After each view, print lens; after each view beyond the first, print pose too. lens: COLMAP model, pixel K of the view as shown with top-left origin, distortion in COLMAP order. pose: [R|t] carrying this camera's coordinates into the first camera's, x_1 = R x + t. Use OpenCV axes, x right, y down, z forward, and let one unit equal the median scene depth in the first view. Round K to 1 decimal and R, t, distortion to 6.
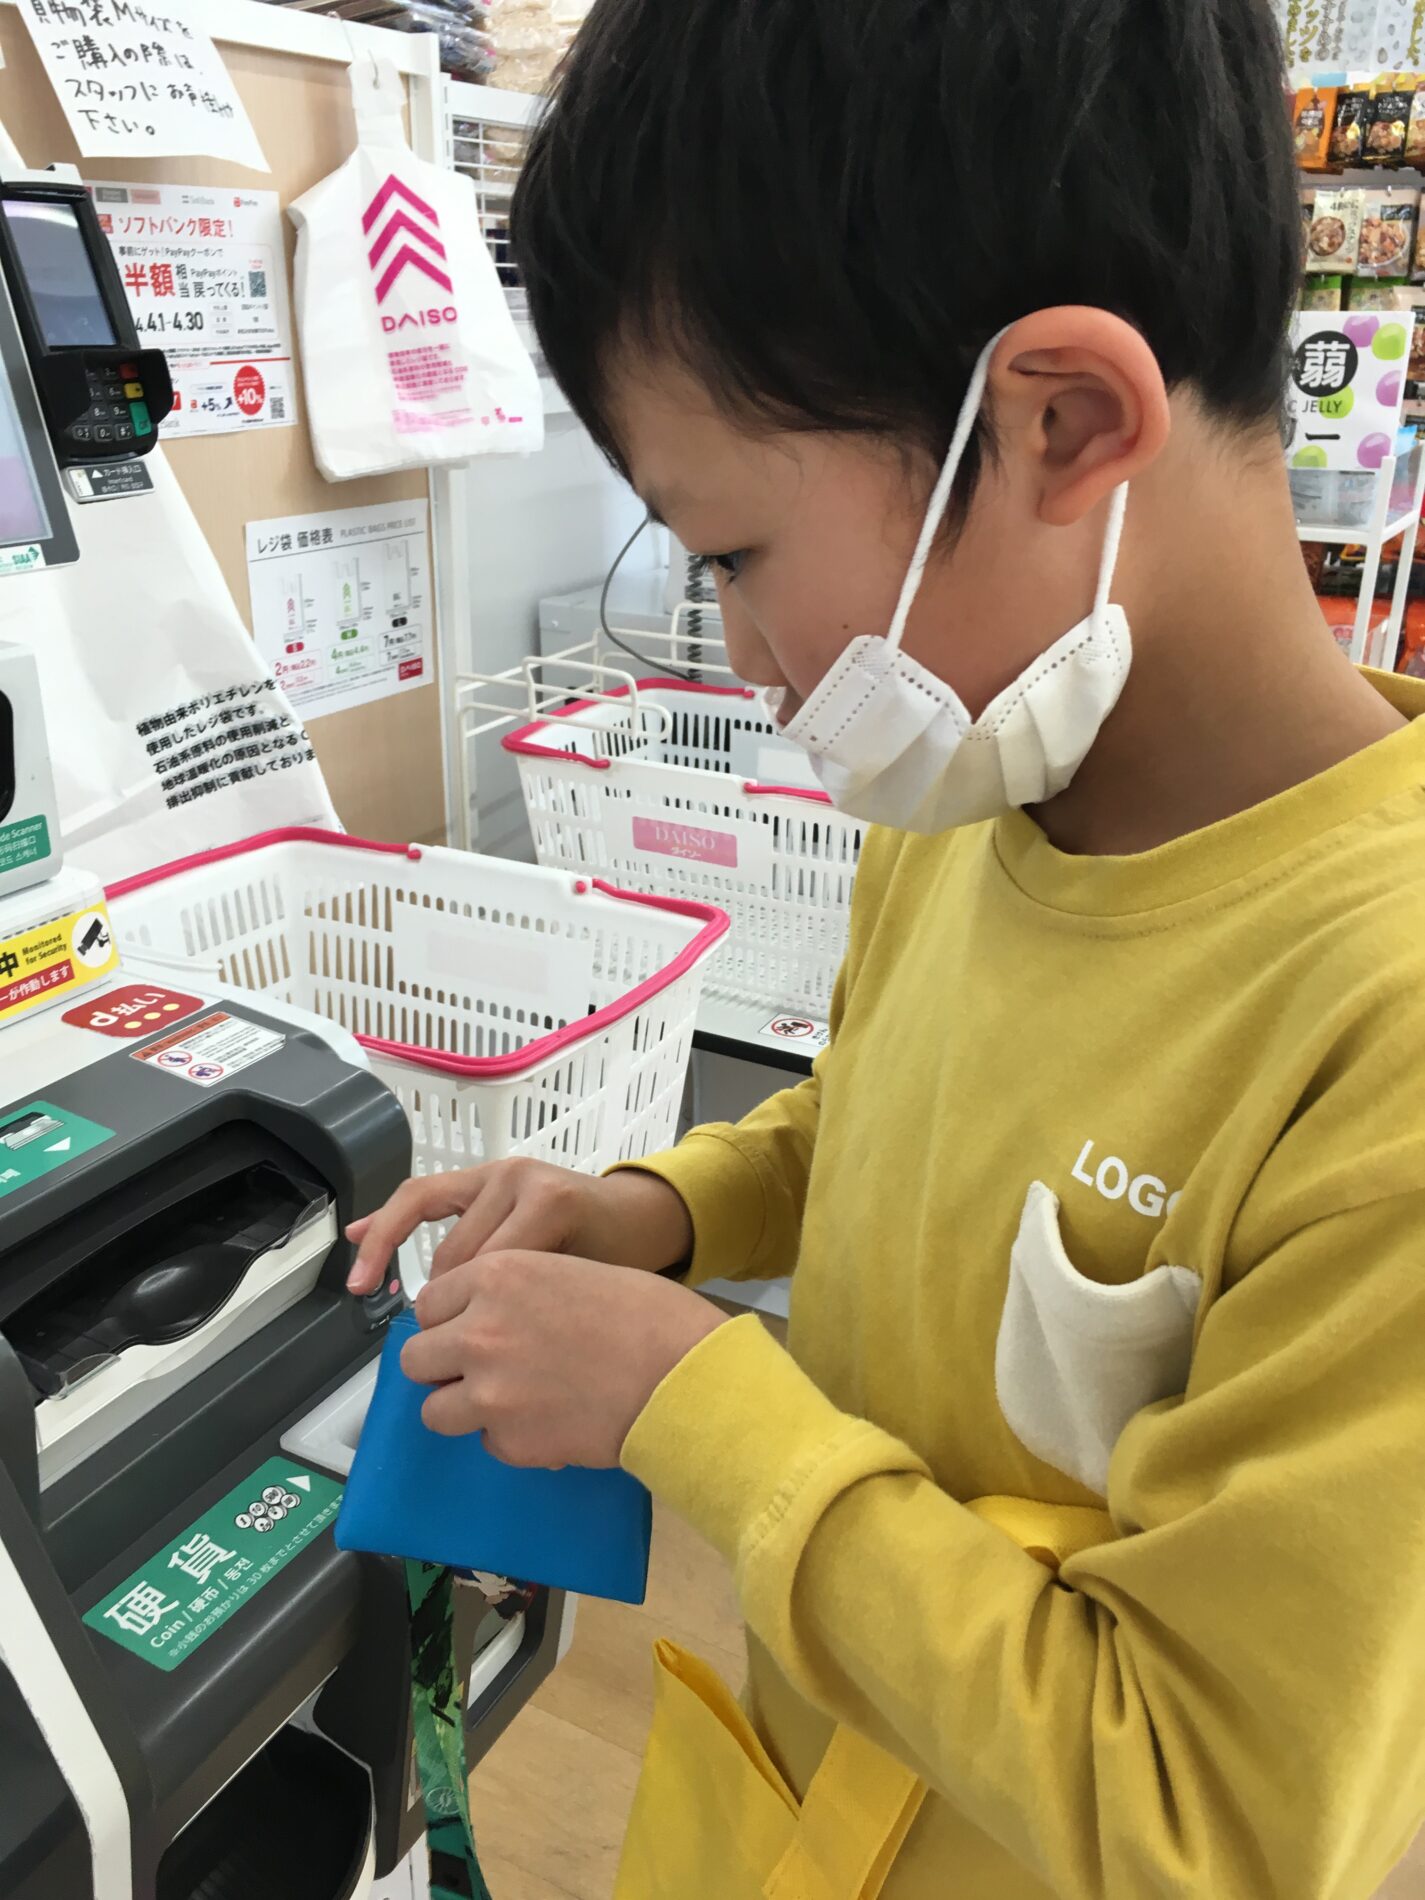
lens RADIAL K [[1636.5, 0, 712.5], [0, 1636.5, 950.0], [0, 0, 1]] dist [0.087496, -0.114929]
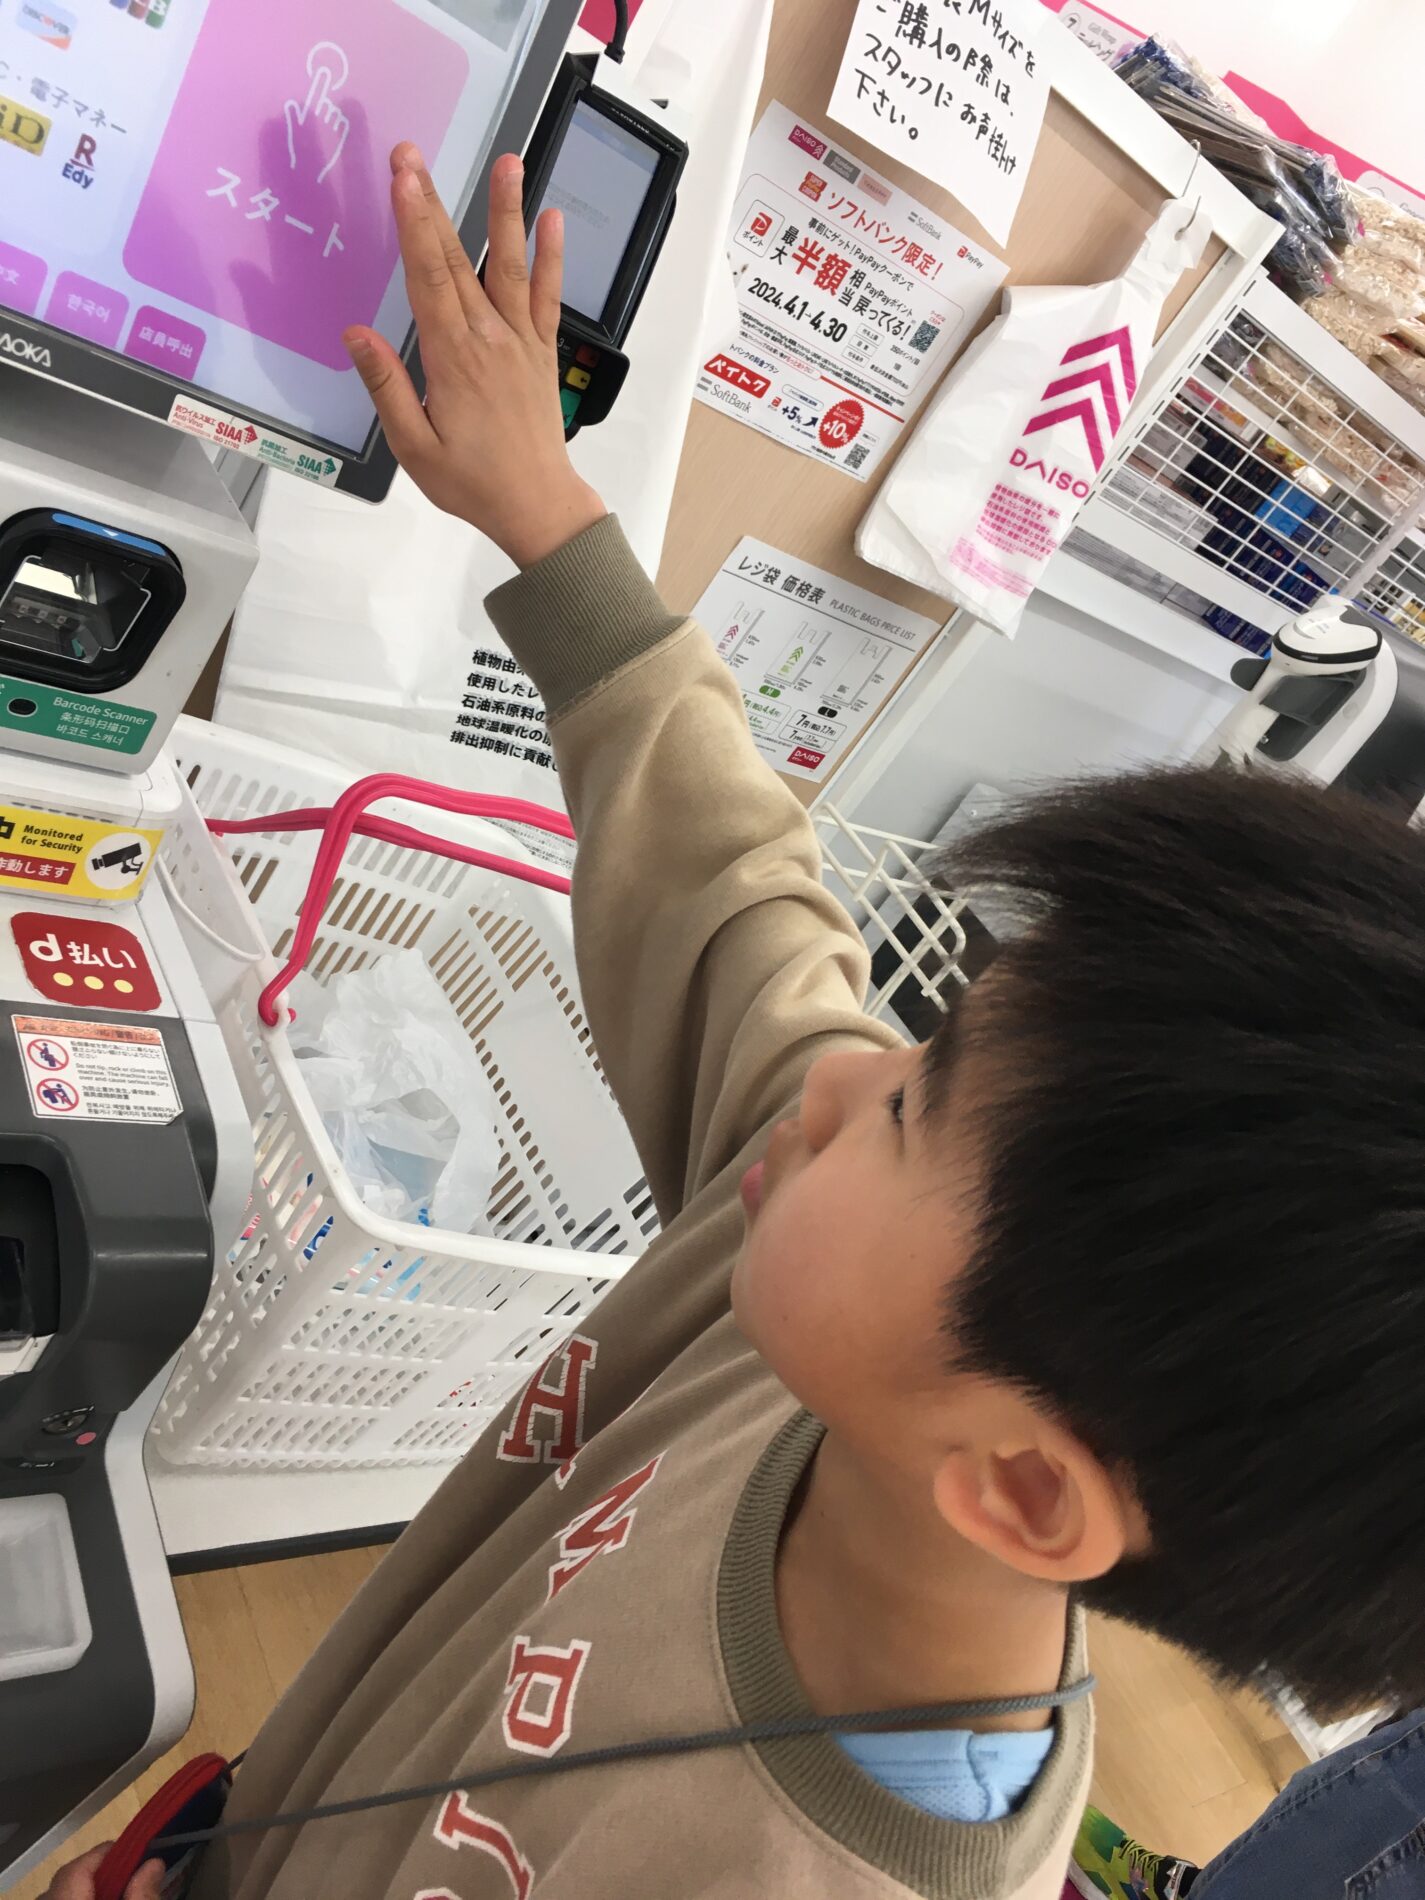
lens RADIAL K [[1640.6, 0, 726.8], [0, 1640.6, 951.7], [0, 0, 1]] dist [0.096792, -0.131739]
pose [[0.744311, 0.643137, -0.179932, 0.018057], [-0.647696, 0.760837, 0.040207, -0.124901], [0.162758, 0.086615, 0.982857, 0.148829]]
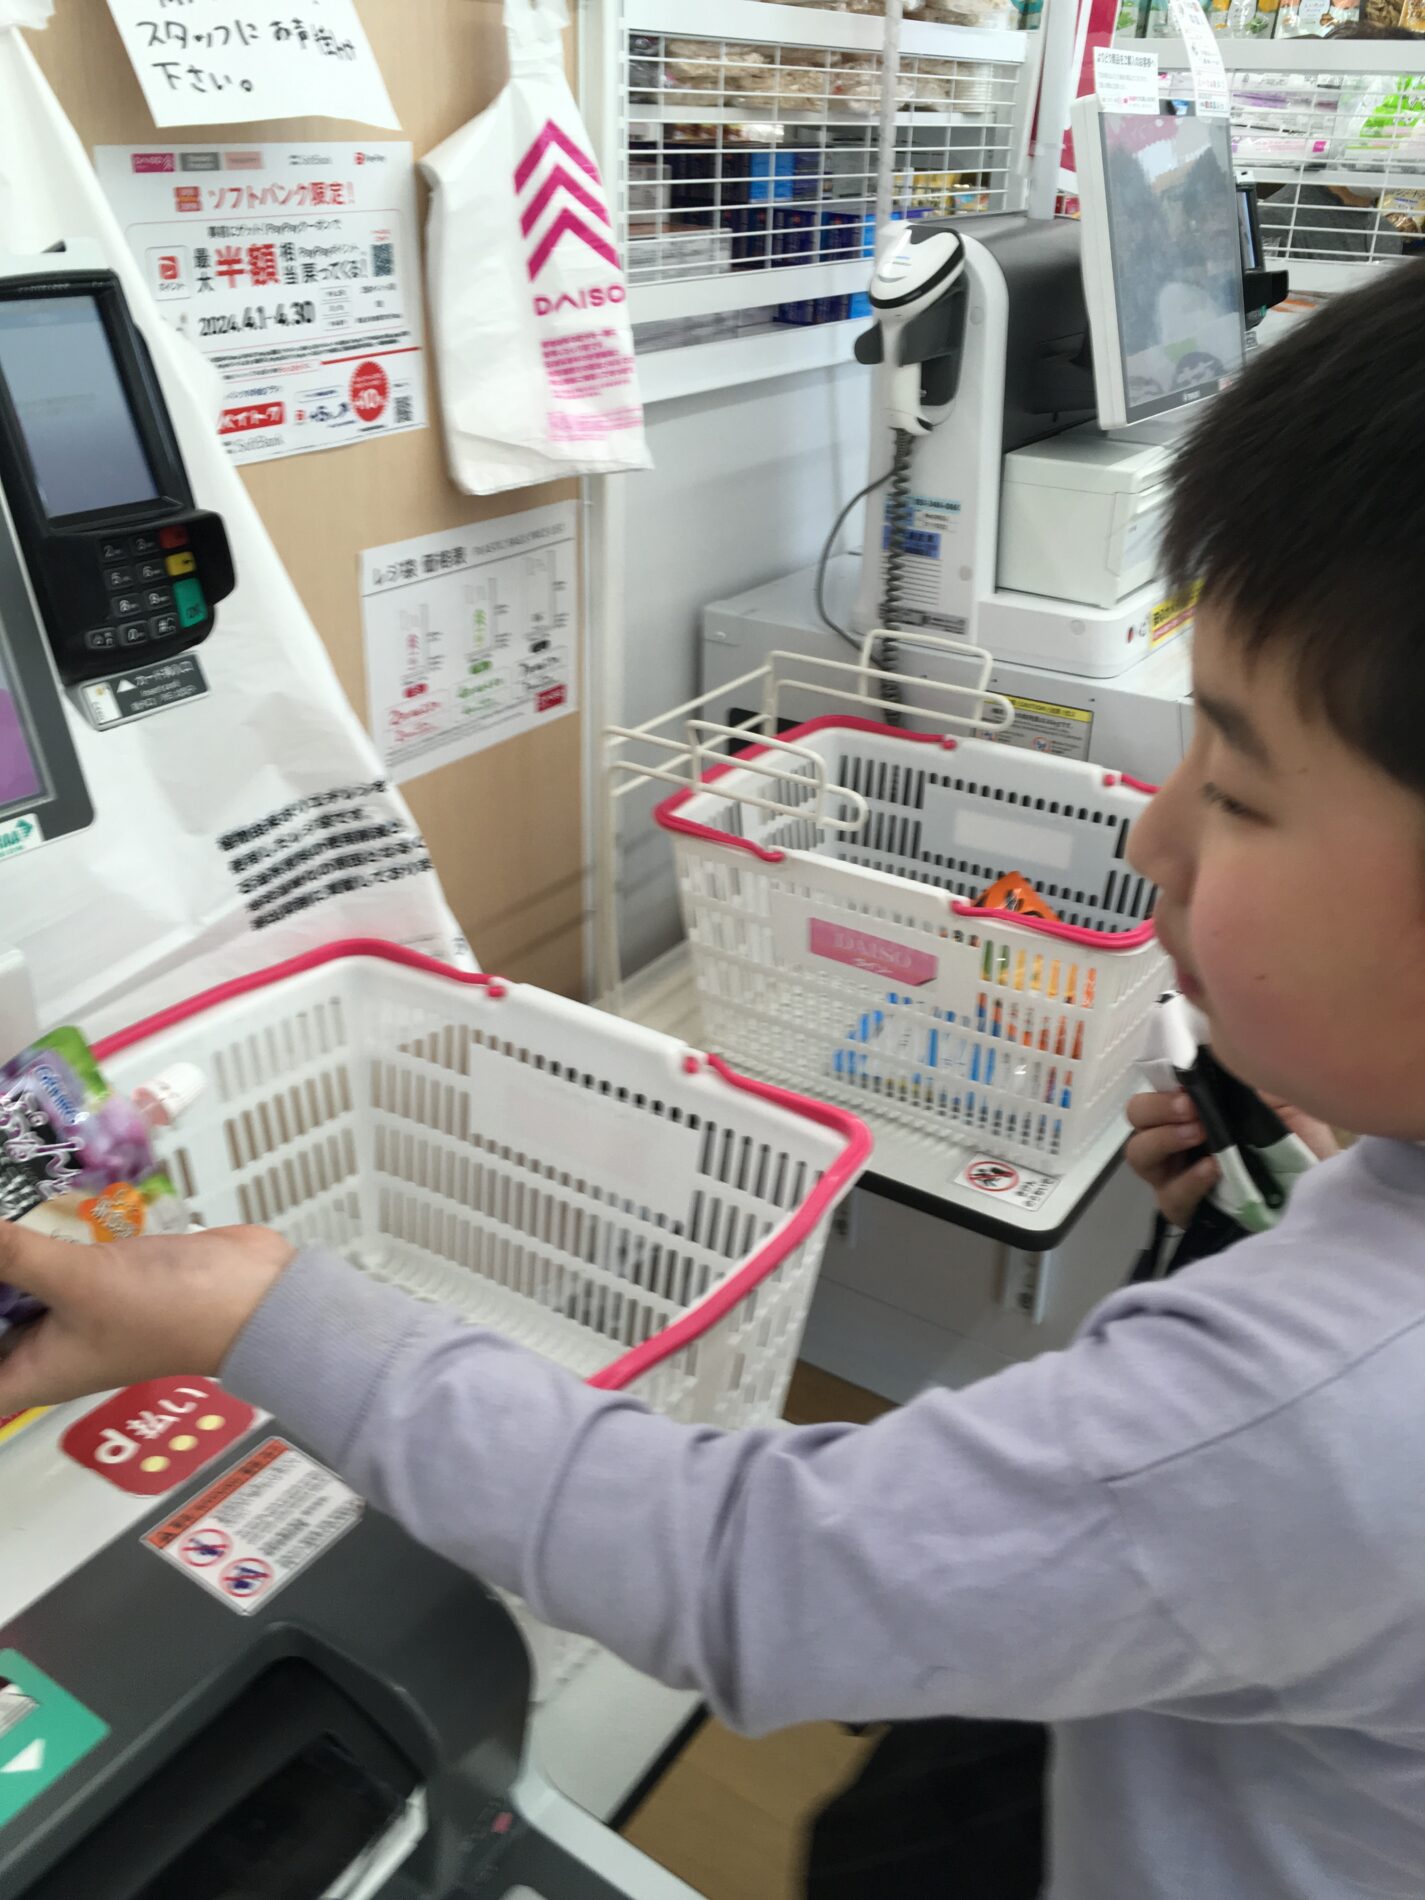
lens RADIAL K [[1652.2, 0, 727.4], [0, 1652.2, 947.8], [0, 0, 1]] dist [0.080306, -0.111353]
pose [[0.996680, 0.050170, -0.064118, -0.039888], [-0.044801, 0.995577, 0.082582, -0.149440], [0.067977, -0.079436, 0.994520, 0.184991]]
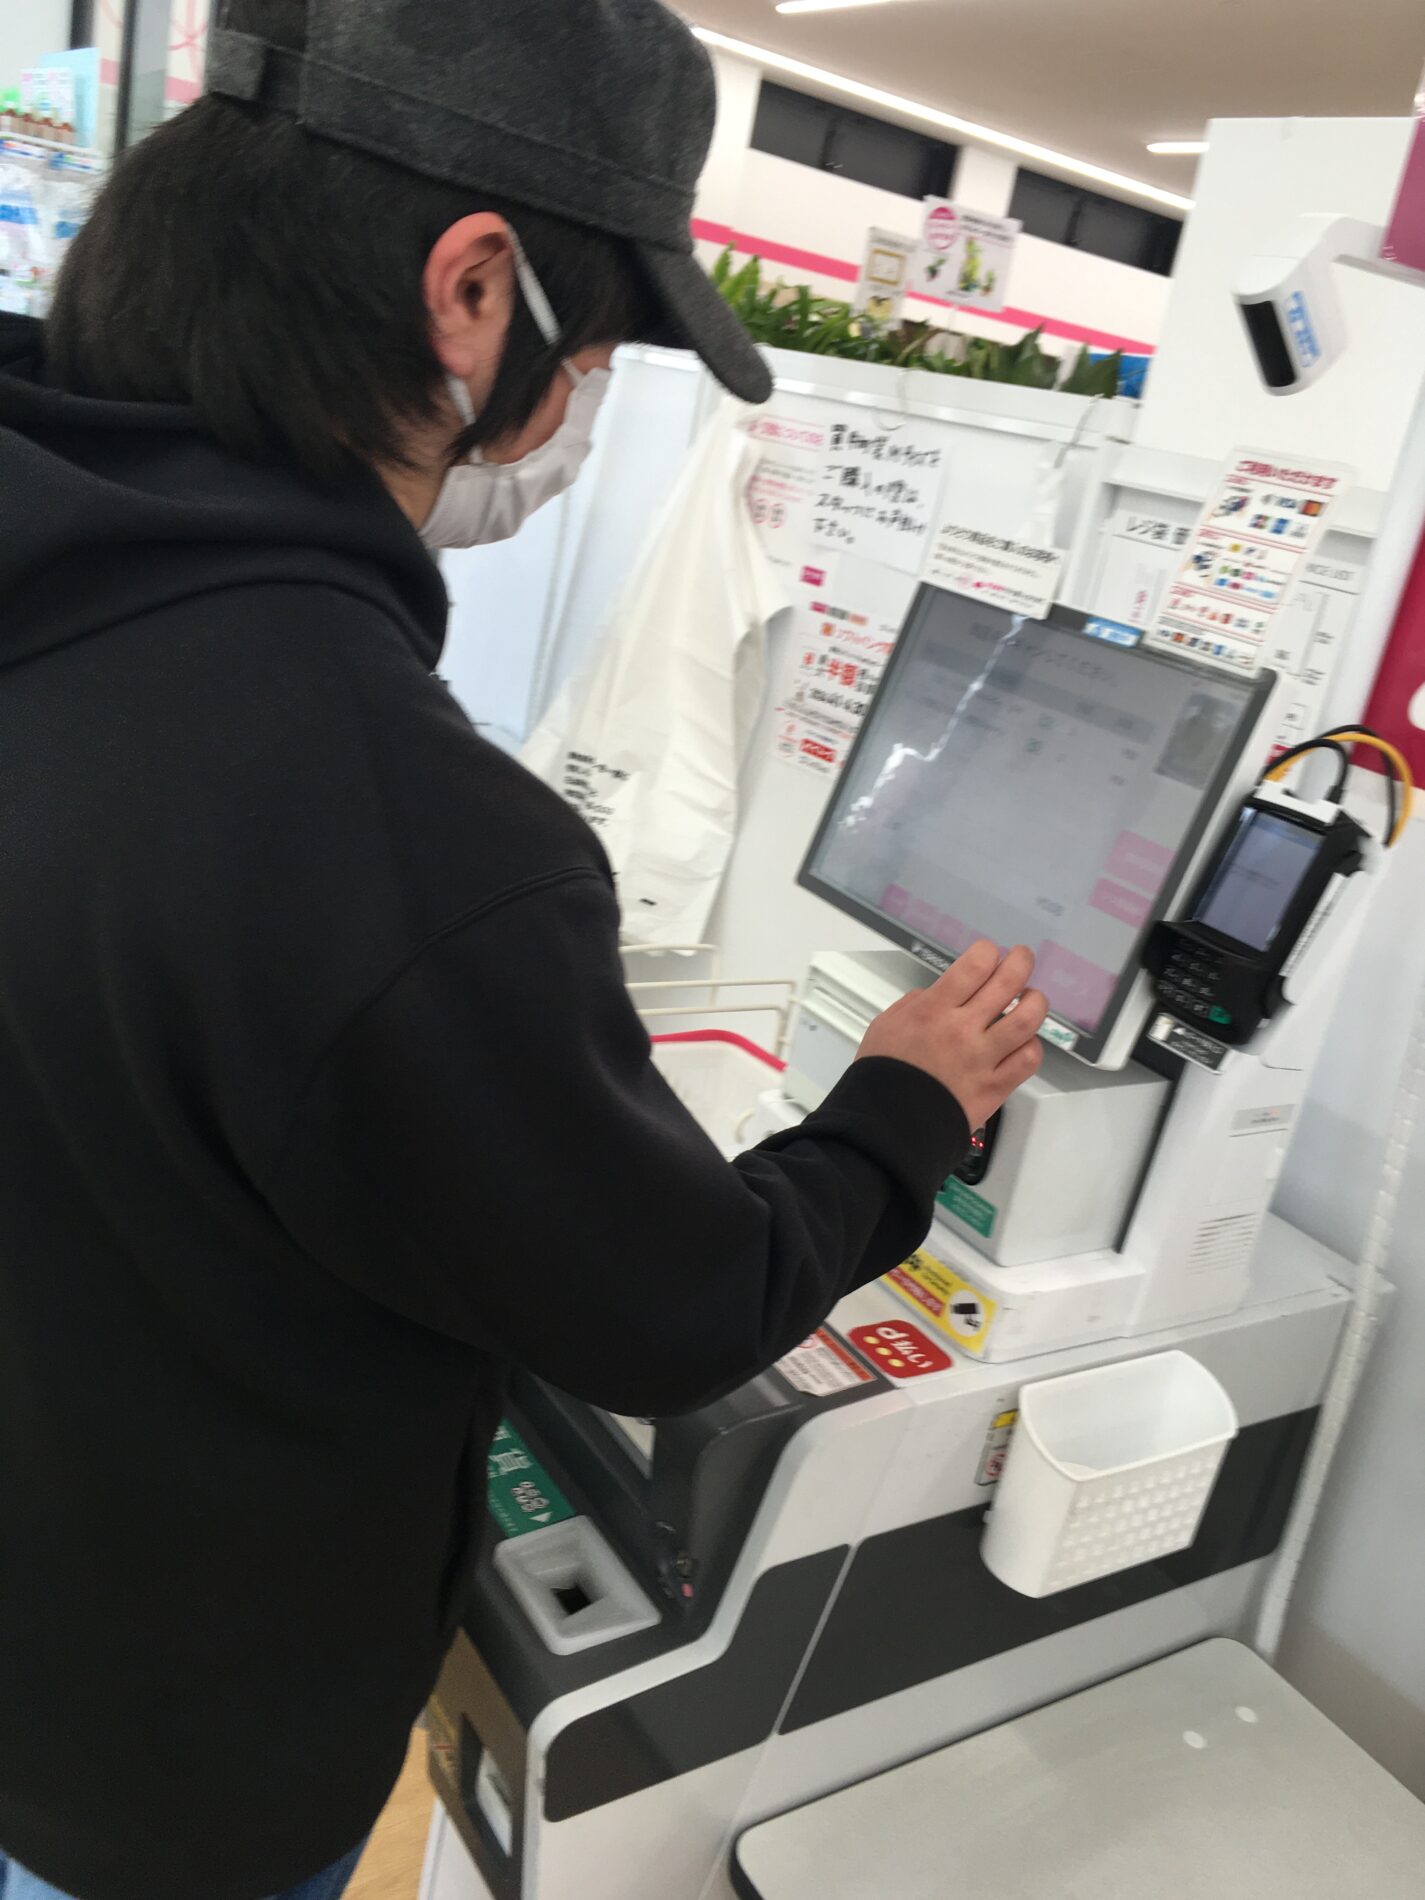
lens RADIAL K [[1640.6, 0, 726.8], [0, 1640.6, 951.7], [0, 0, 1]] dist [0.096792, -0.131739]
pose [[-0.469303, 0.178480, -0.864812, 0.441691], [-0.508483, 0.746071, 0.429910, -0.395766], [0.721941, 0.641500, -0.259380, 0.630991]]
